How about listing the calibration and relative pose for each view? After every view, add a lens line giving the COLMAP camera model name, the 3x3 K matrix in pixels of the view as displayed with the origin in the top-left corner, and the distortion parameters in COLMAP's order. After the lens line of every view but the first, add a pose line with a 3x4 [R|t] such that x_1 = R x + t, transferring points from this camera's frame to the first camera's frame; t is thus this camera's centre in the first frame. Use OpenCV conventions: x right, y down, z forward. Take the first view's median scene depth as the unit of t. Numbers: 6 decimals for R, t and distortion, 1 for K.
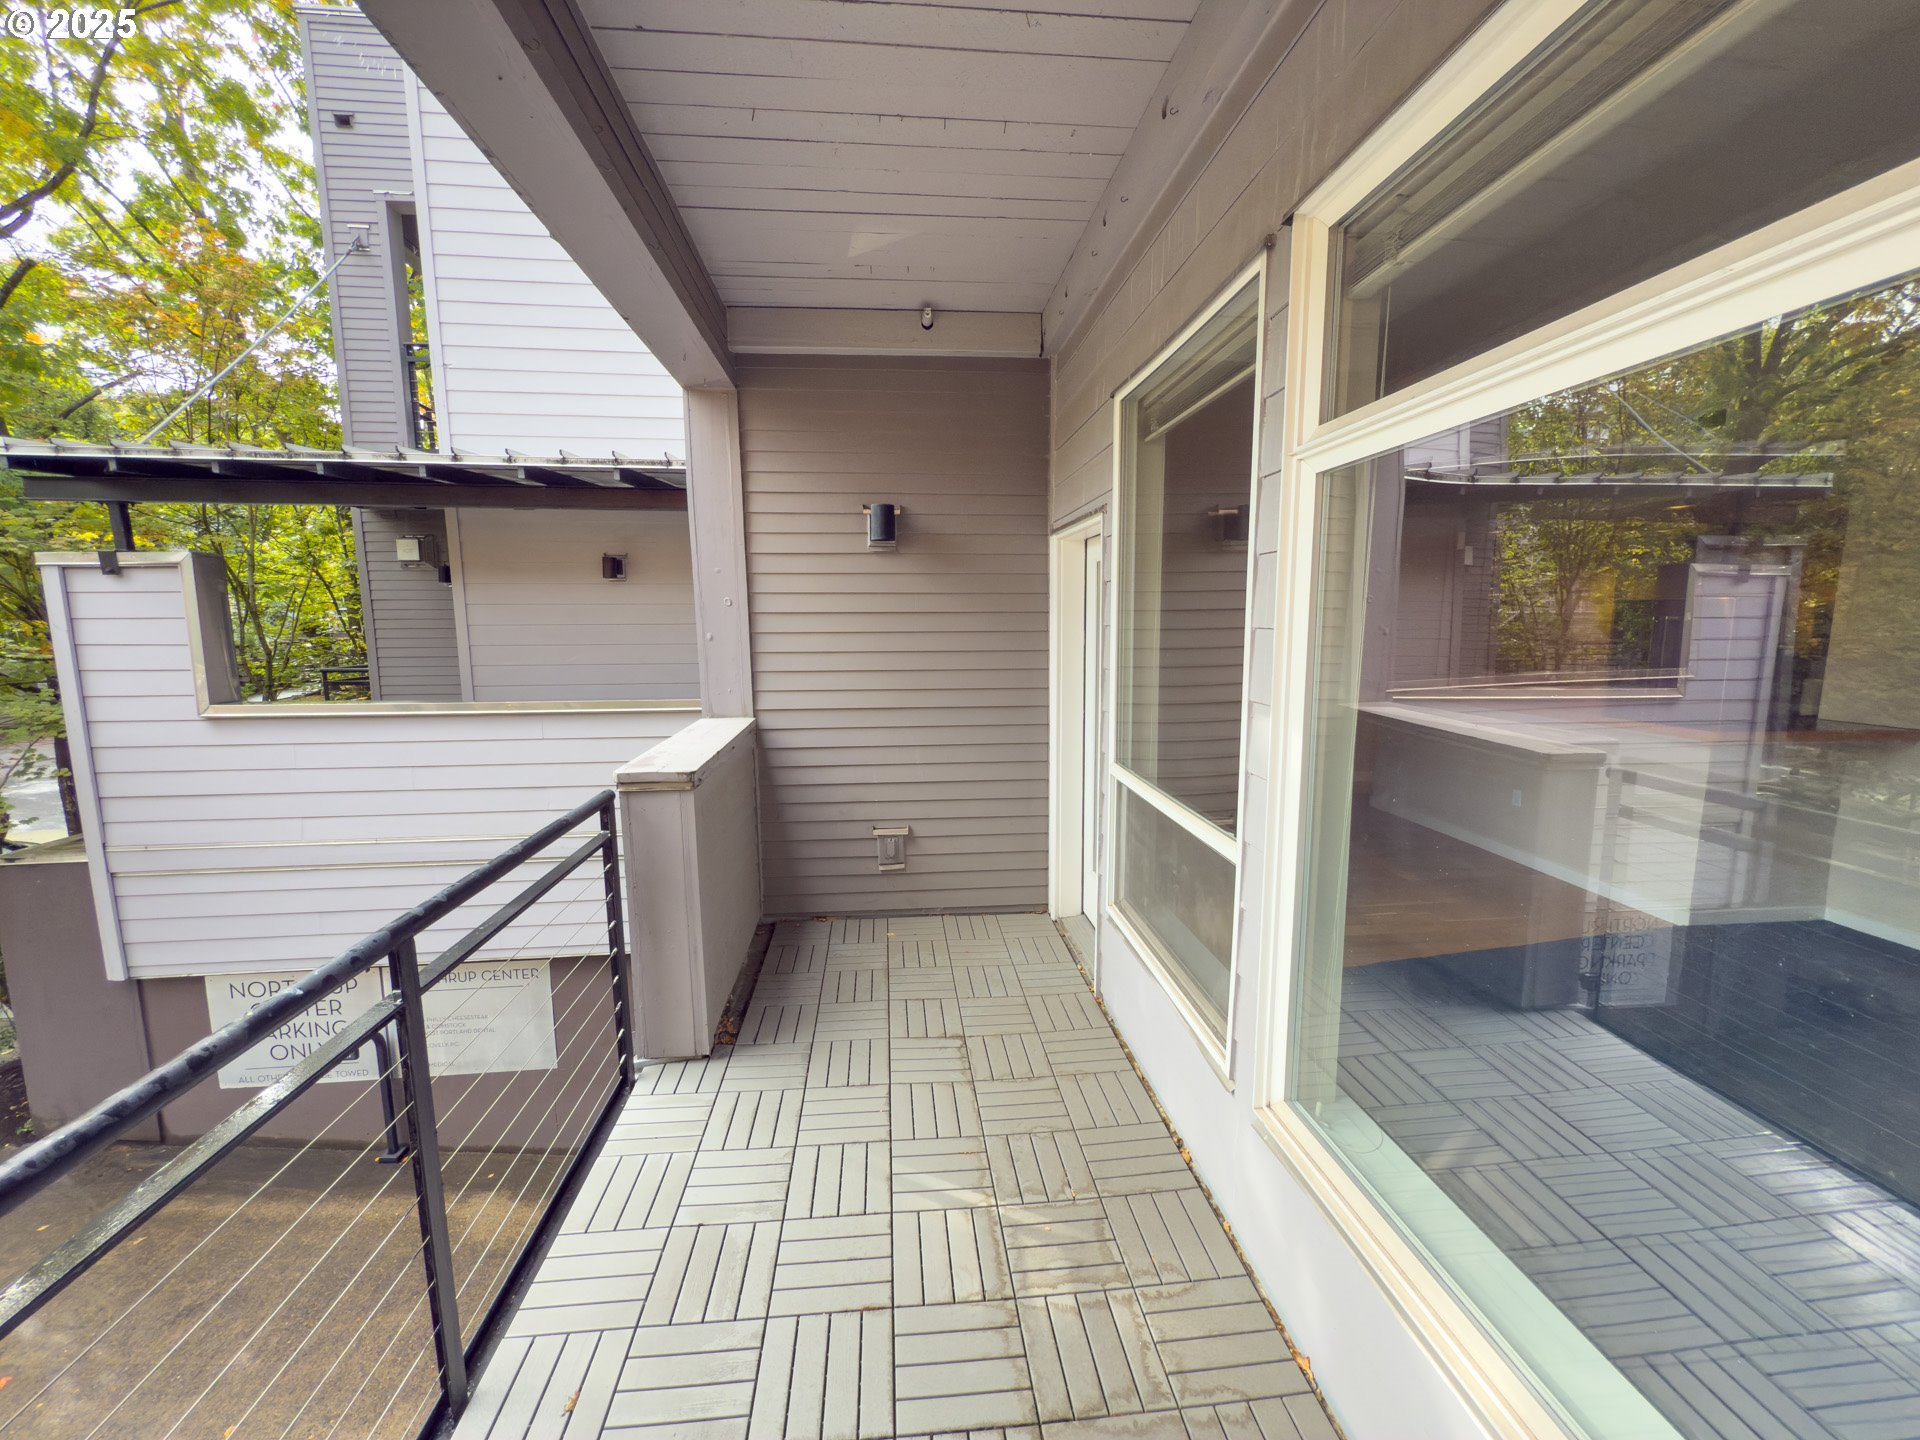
lens RADIAL K [[777.2, 0, 957.3], [0, 777.2, 726.0], [0, 0, 1]] dist [0.000519, -0.000127]
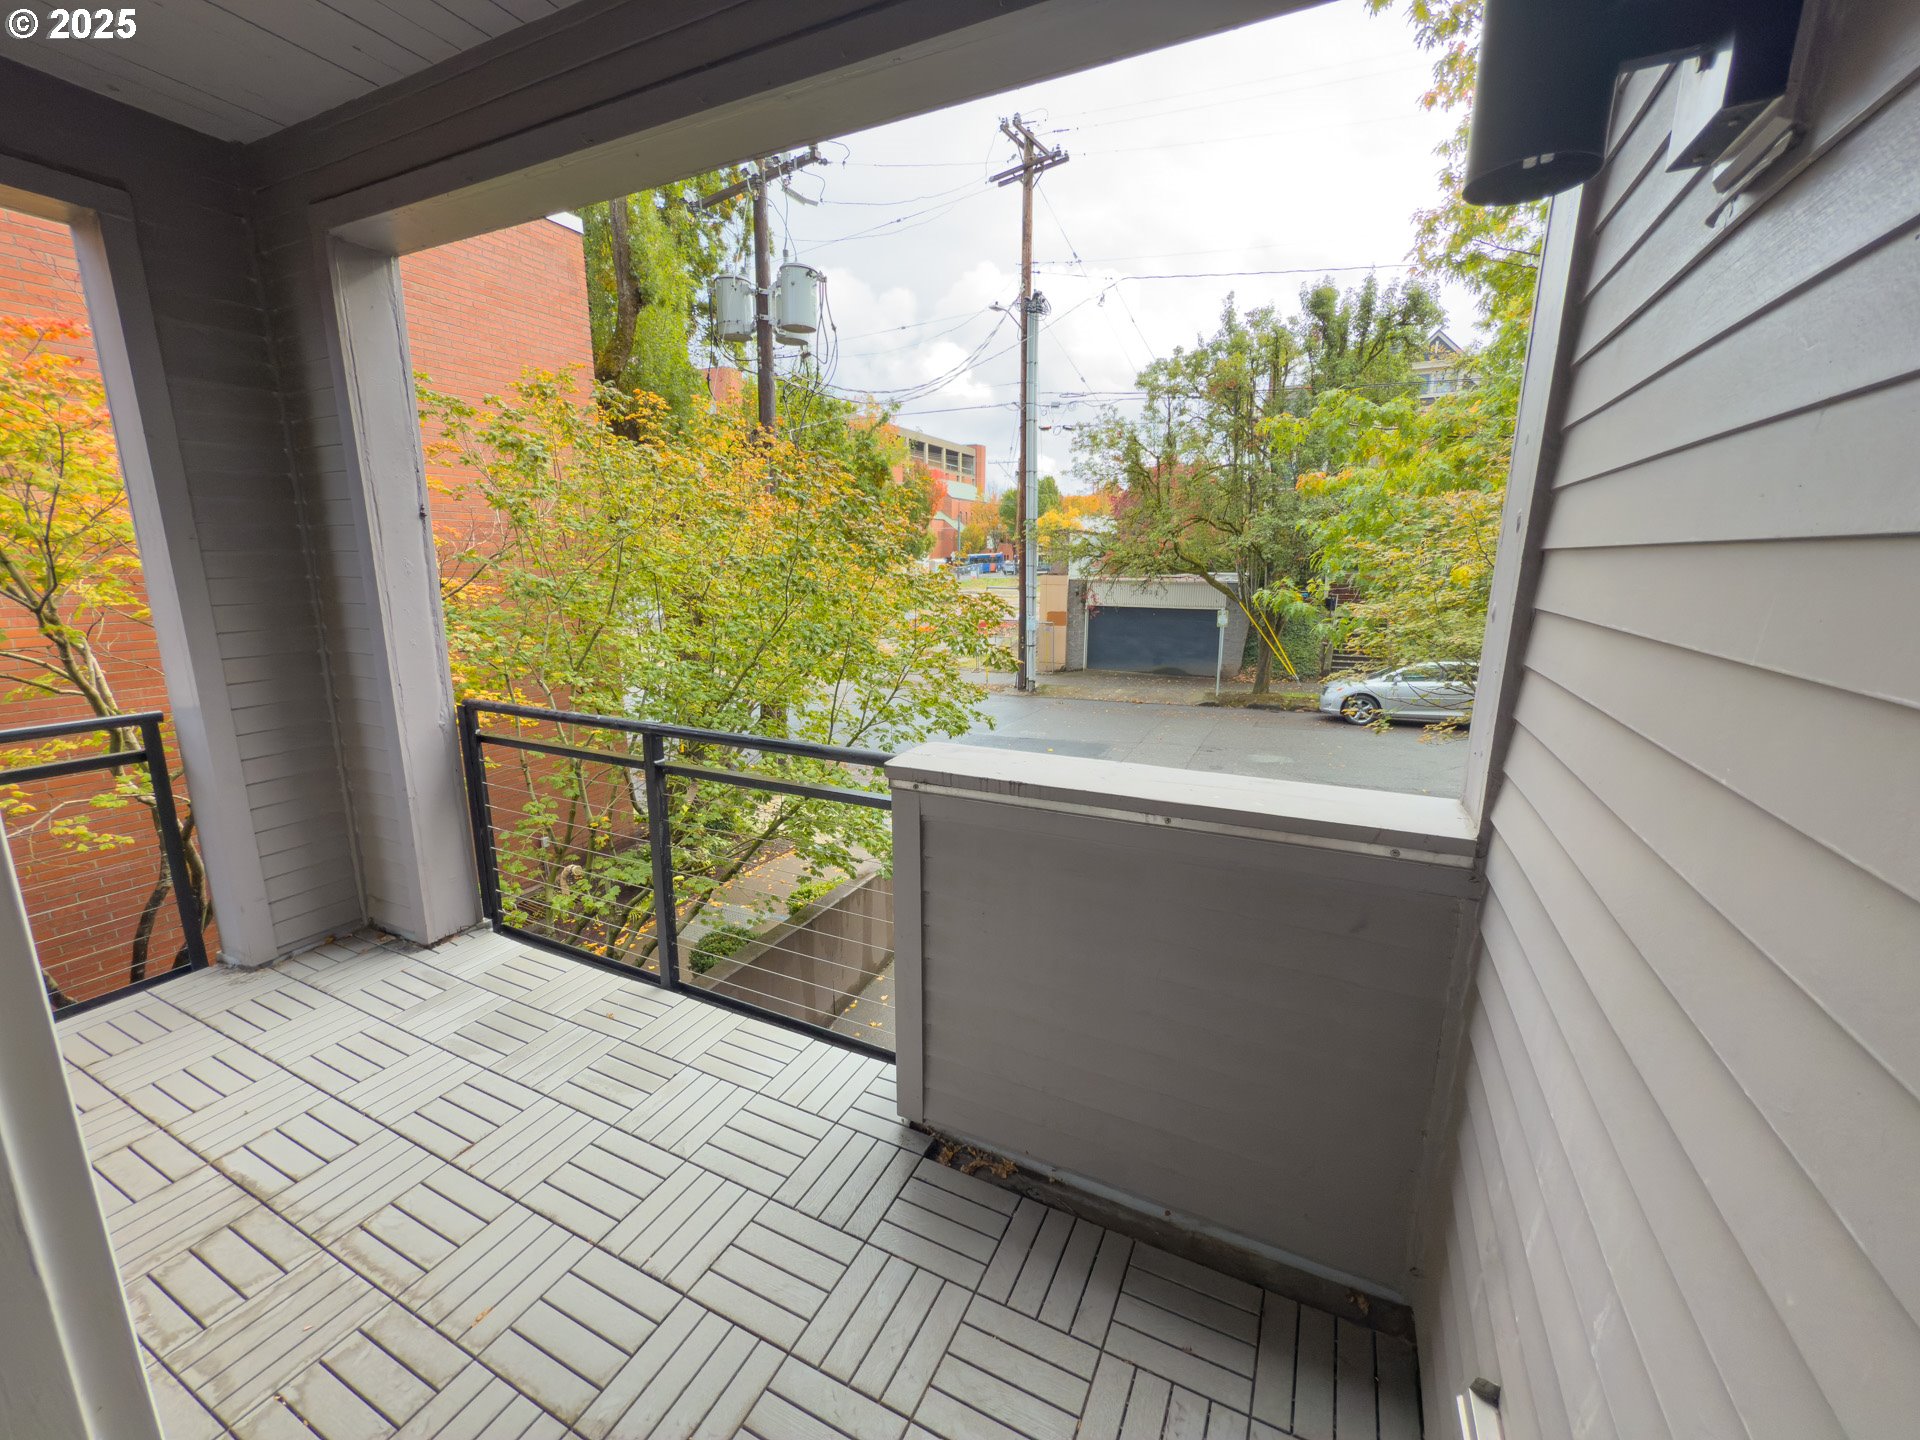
lens RADIAL K [[766.8, 0, 953.4], [0, 766.8, 720.0], [0, 0, 1]] dist [0.000136, 0.000094]
pose [[-0.531587, 0.181419, -0.827346, 0.261637], [-0.111638, 0.953263, 0.280760, -0.219044], [0.839614, 0.241612, -0.486489, 1.547810]]
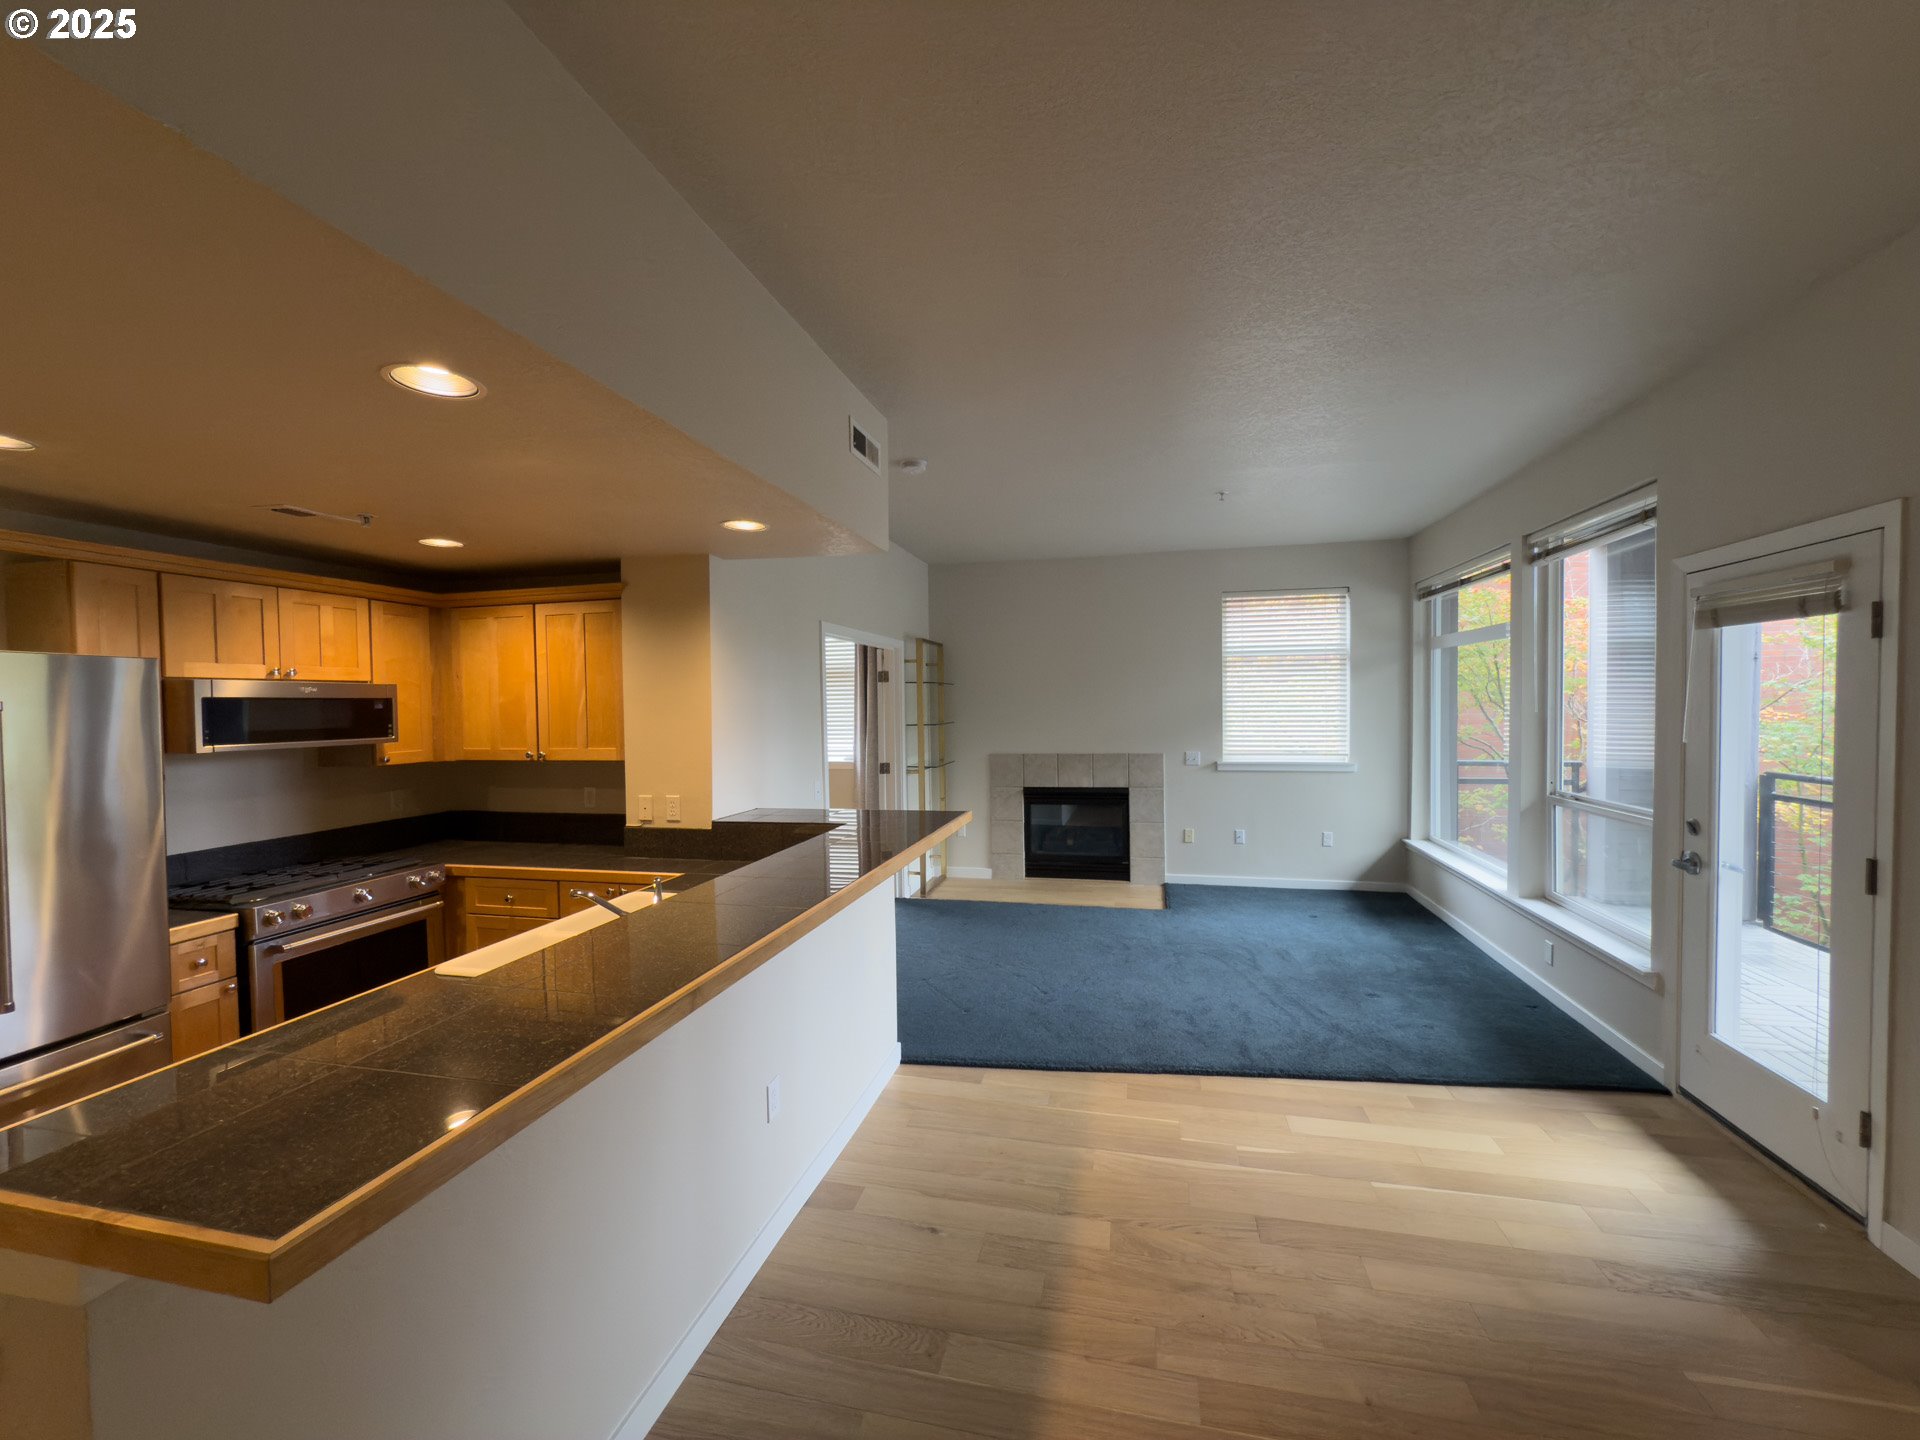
lens RADIAL K [[766.8, 0, 960.6], [0, 766.8, 725.7], [0, 0, 1]] dist [0.000136, 0.000094]
pose [[-0.943665, 0.012034, 0.330683, 0.991887], [0.065462, 0.986377, 0.150912, -0.368264], [-0.324363, 0.164057, -0.931598, 2.830764]]
